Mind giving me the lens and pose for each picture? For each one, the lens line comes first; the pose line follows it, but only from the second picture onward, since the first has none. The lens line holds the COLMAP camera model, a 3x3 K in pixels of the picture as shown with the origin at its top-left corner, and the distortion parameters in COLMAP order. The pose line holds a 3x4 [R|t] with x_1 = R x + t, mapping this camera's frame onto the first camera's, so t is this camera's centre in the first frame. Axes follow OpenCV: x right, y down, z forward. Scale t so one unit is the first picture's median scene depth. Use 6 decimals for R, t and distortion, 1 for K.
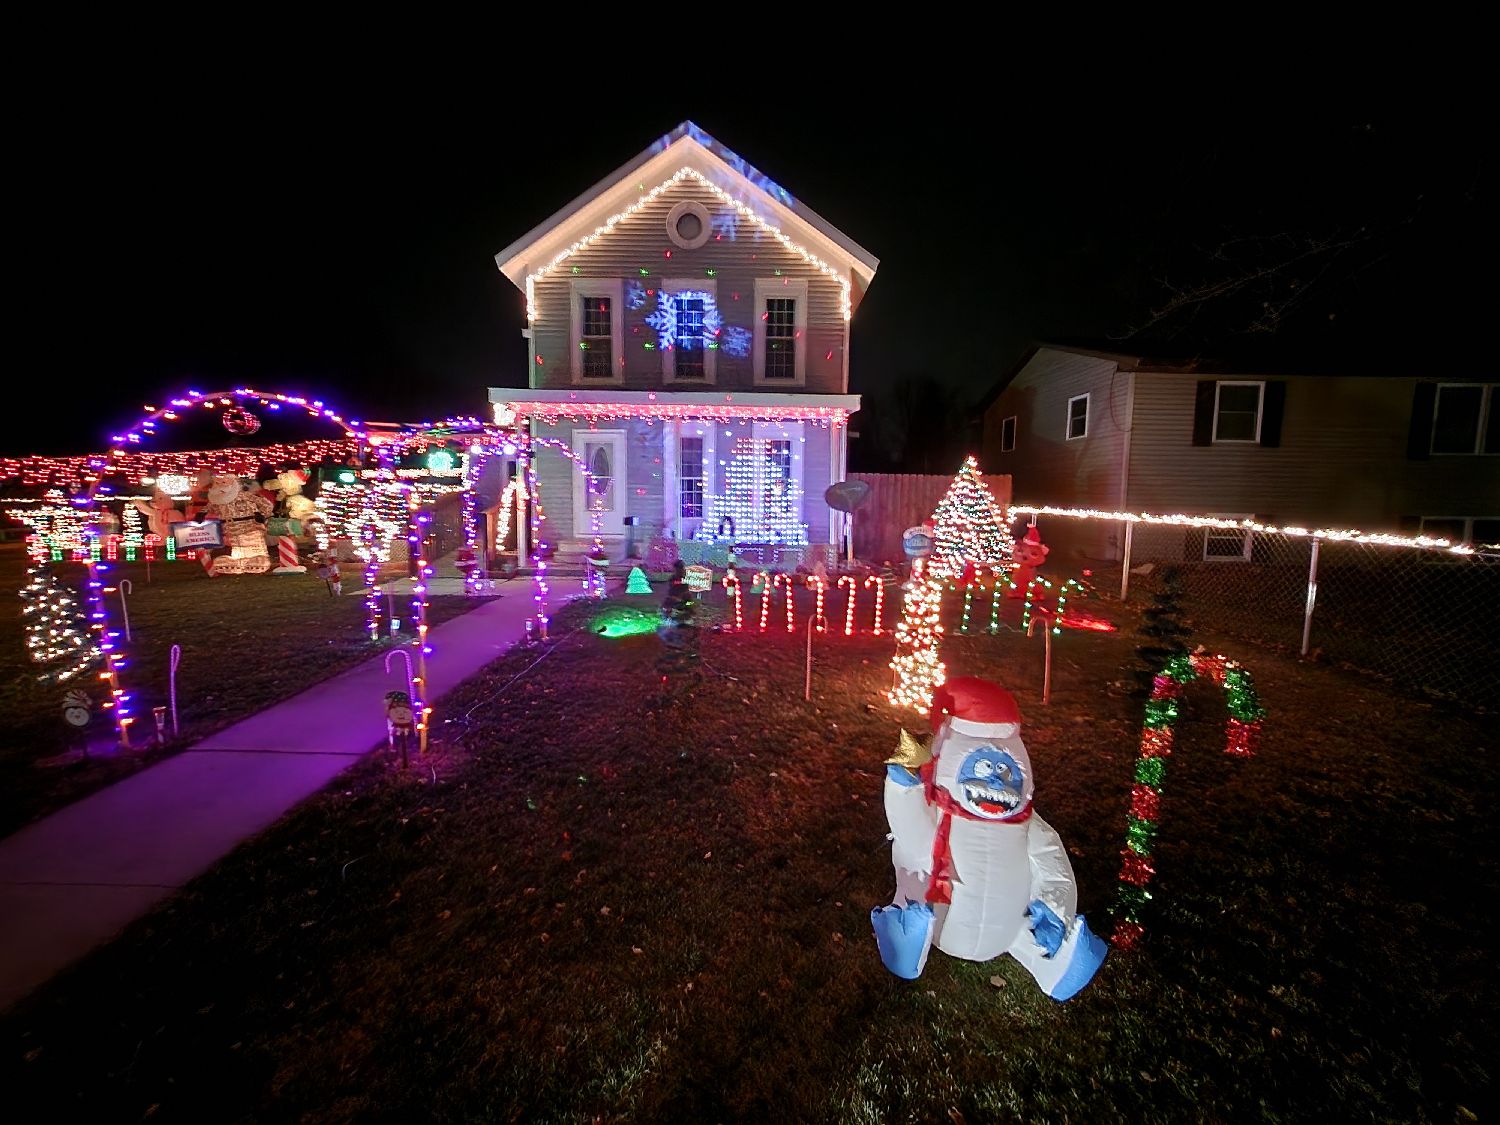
lens RADIAL K [[604.6, 0, 760.4], [0, 604.6, 554.0], [0, 0, 1]] dist [0.001015, 0.000036]
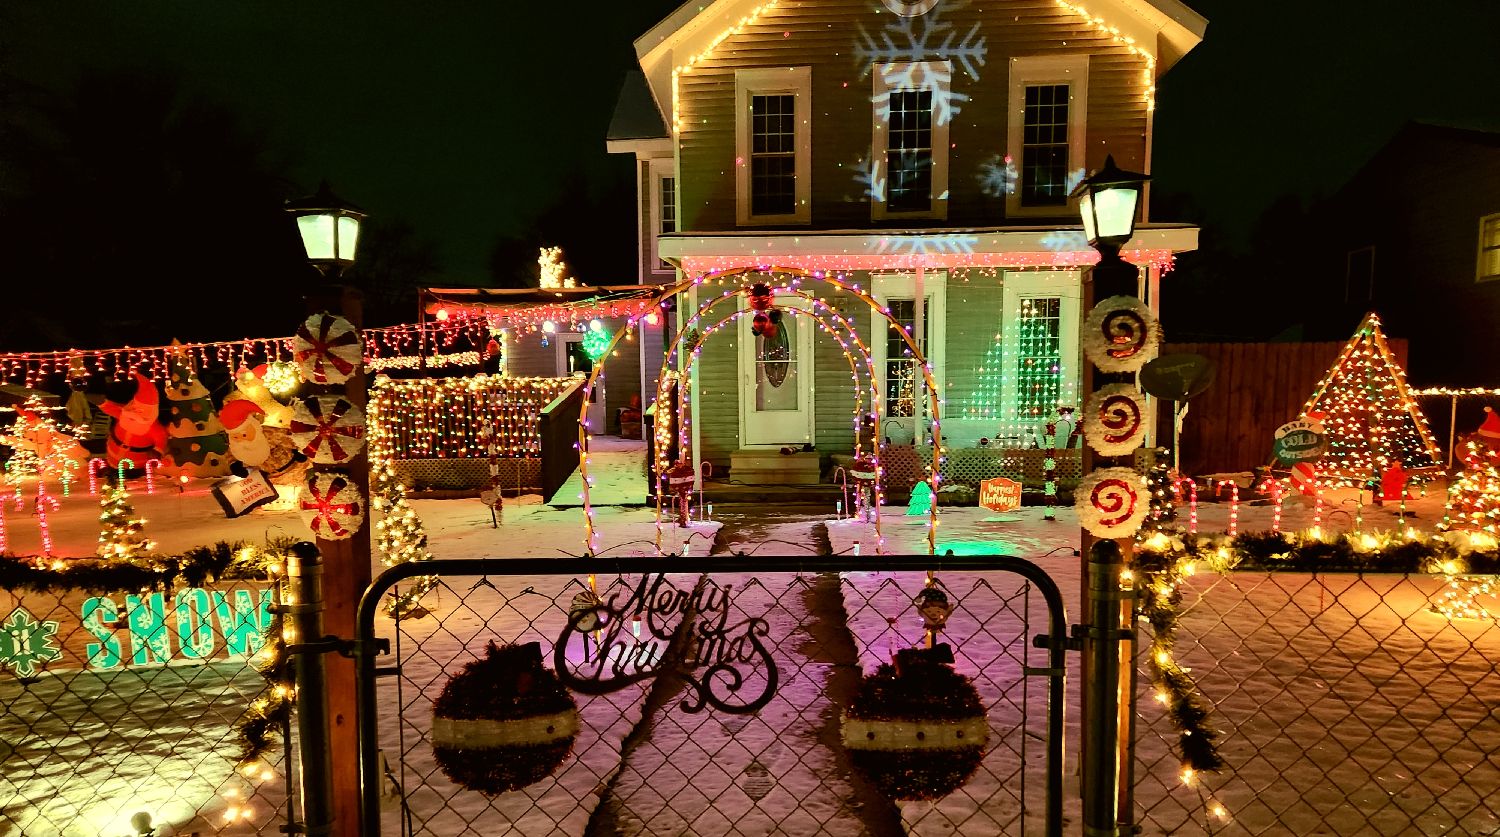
lens RADIAL K [[1016.7, 0, 751.5], [0, 1016.7, 508.0], [0, 0, 1]] dist [0.047426, -0.028748]
pose [[0.998220, -0.016422, -0.057333, -0.236301], [0.017249, 0.999754, 0.013956, 0.024689], [0.057089, -0.014920, 0.998258, -0.162224]]
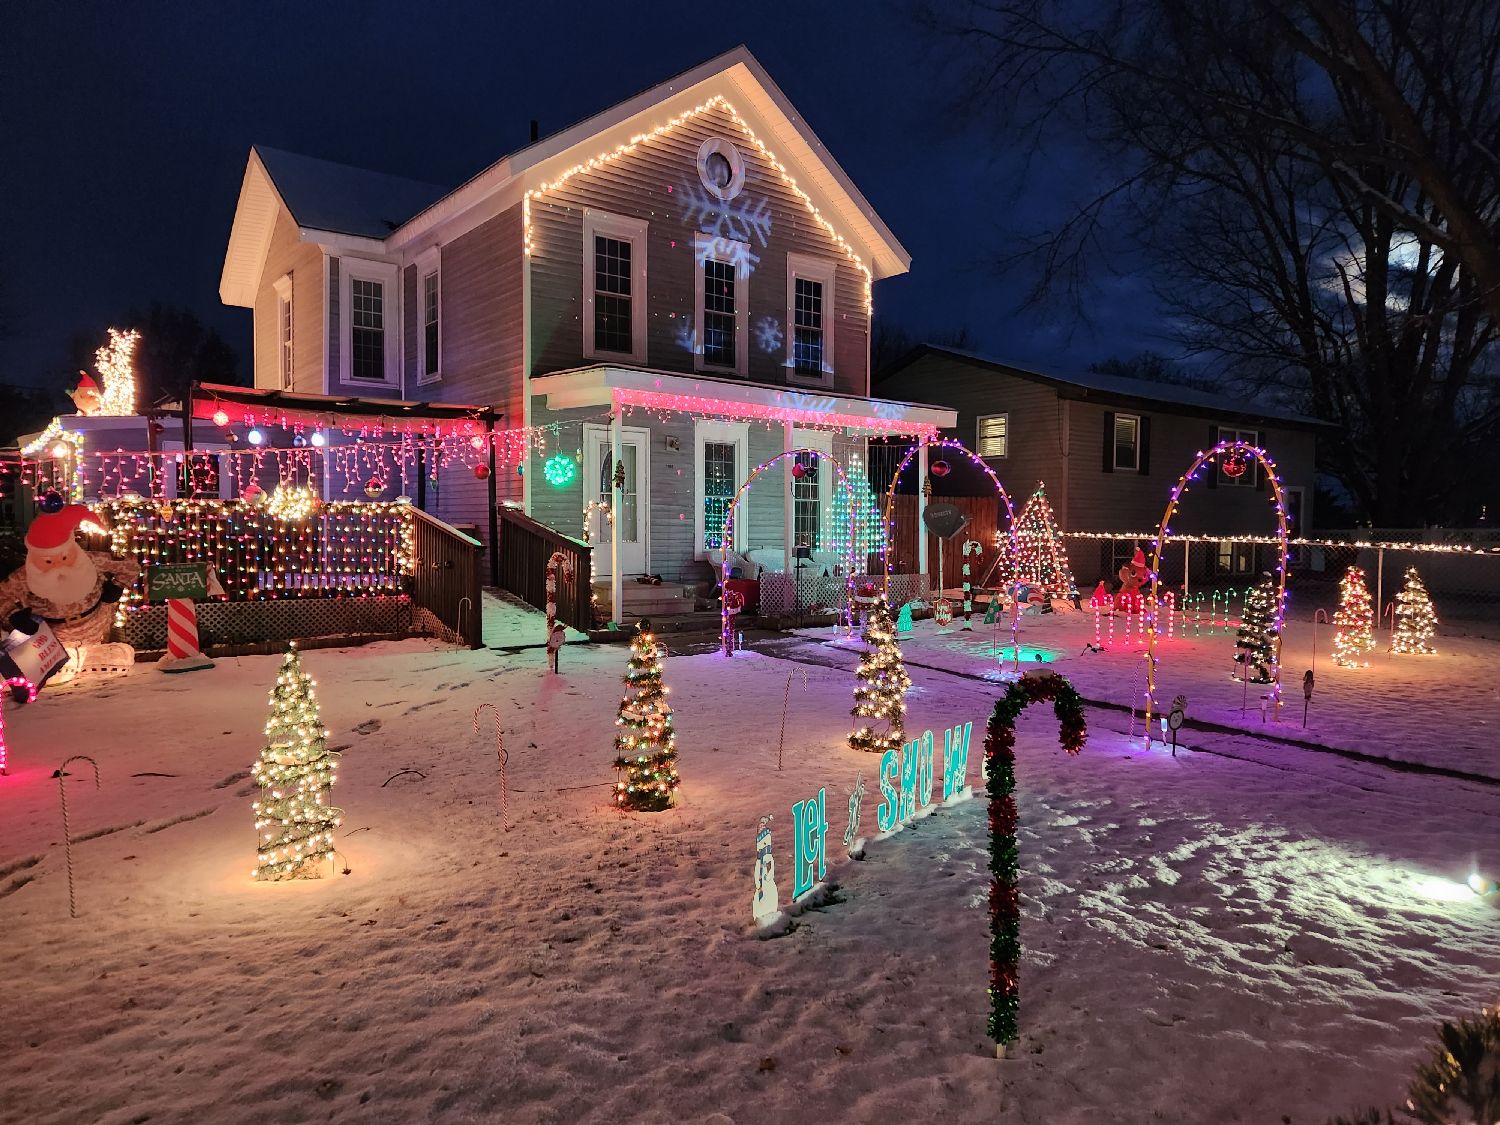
lens RADIAL K [[1014.3, 0, 751.8], [0, 1014.3, 556.5], [0, 0, 1]] dist [0.048199, -0.010833]
pose [[0.778805, -0.024706, 0.626779, -0.902289], [0.058635, 0.997716, -0.033529, -0.006036], [-0.624519, 0.062864, 0.778476, -0.003661]]
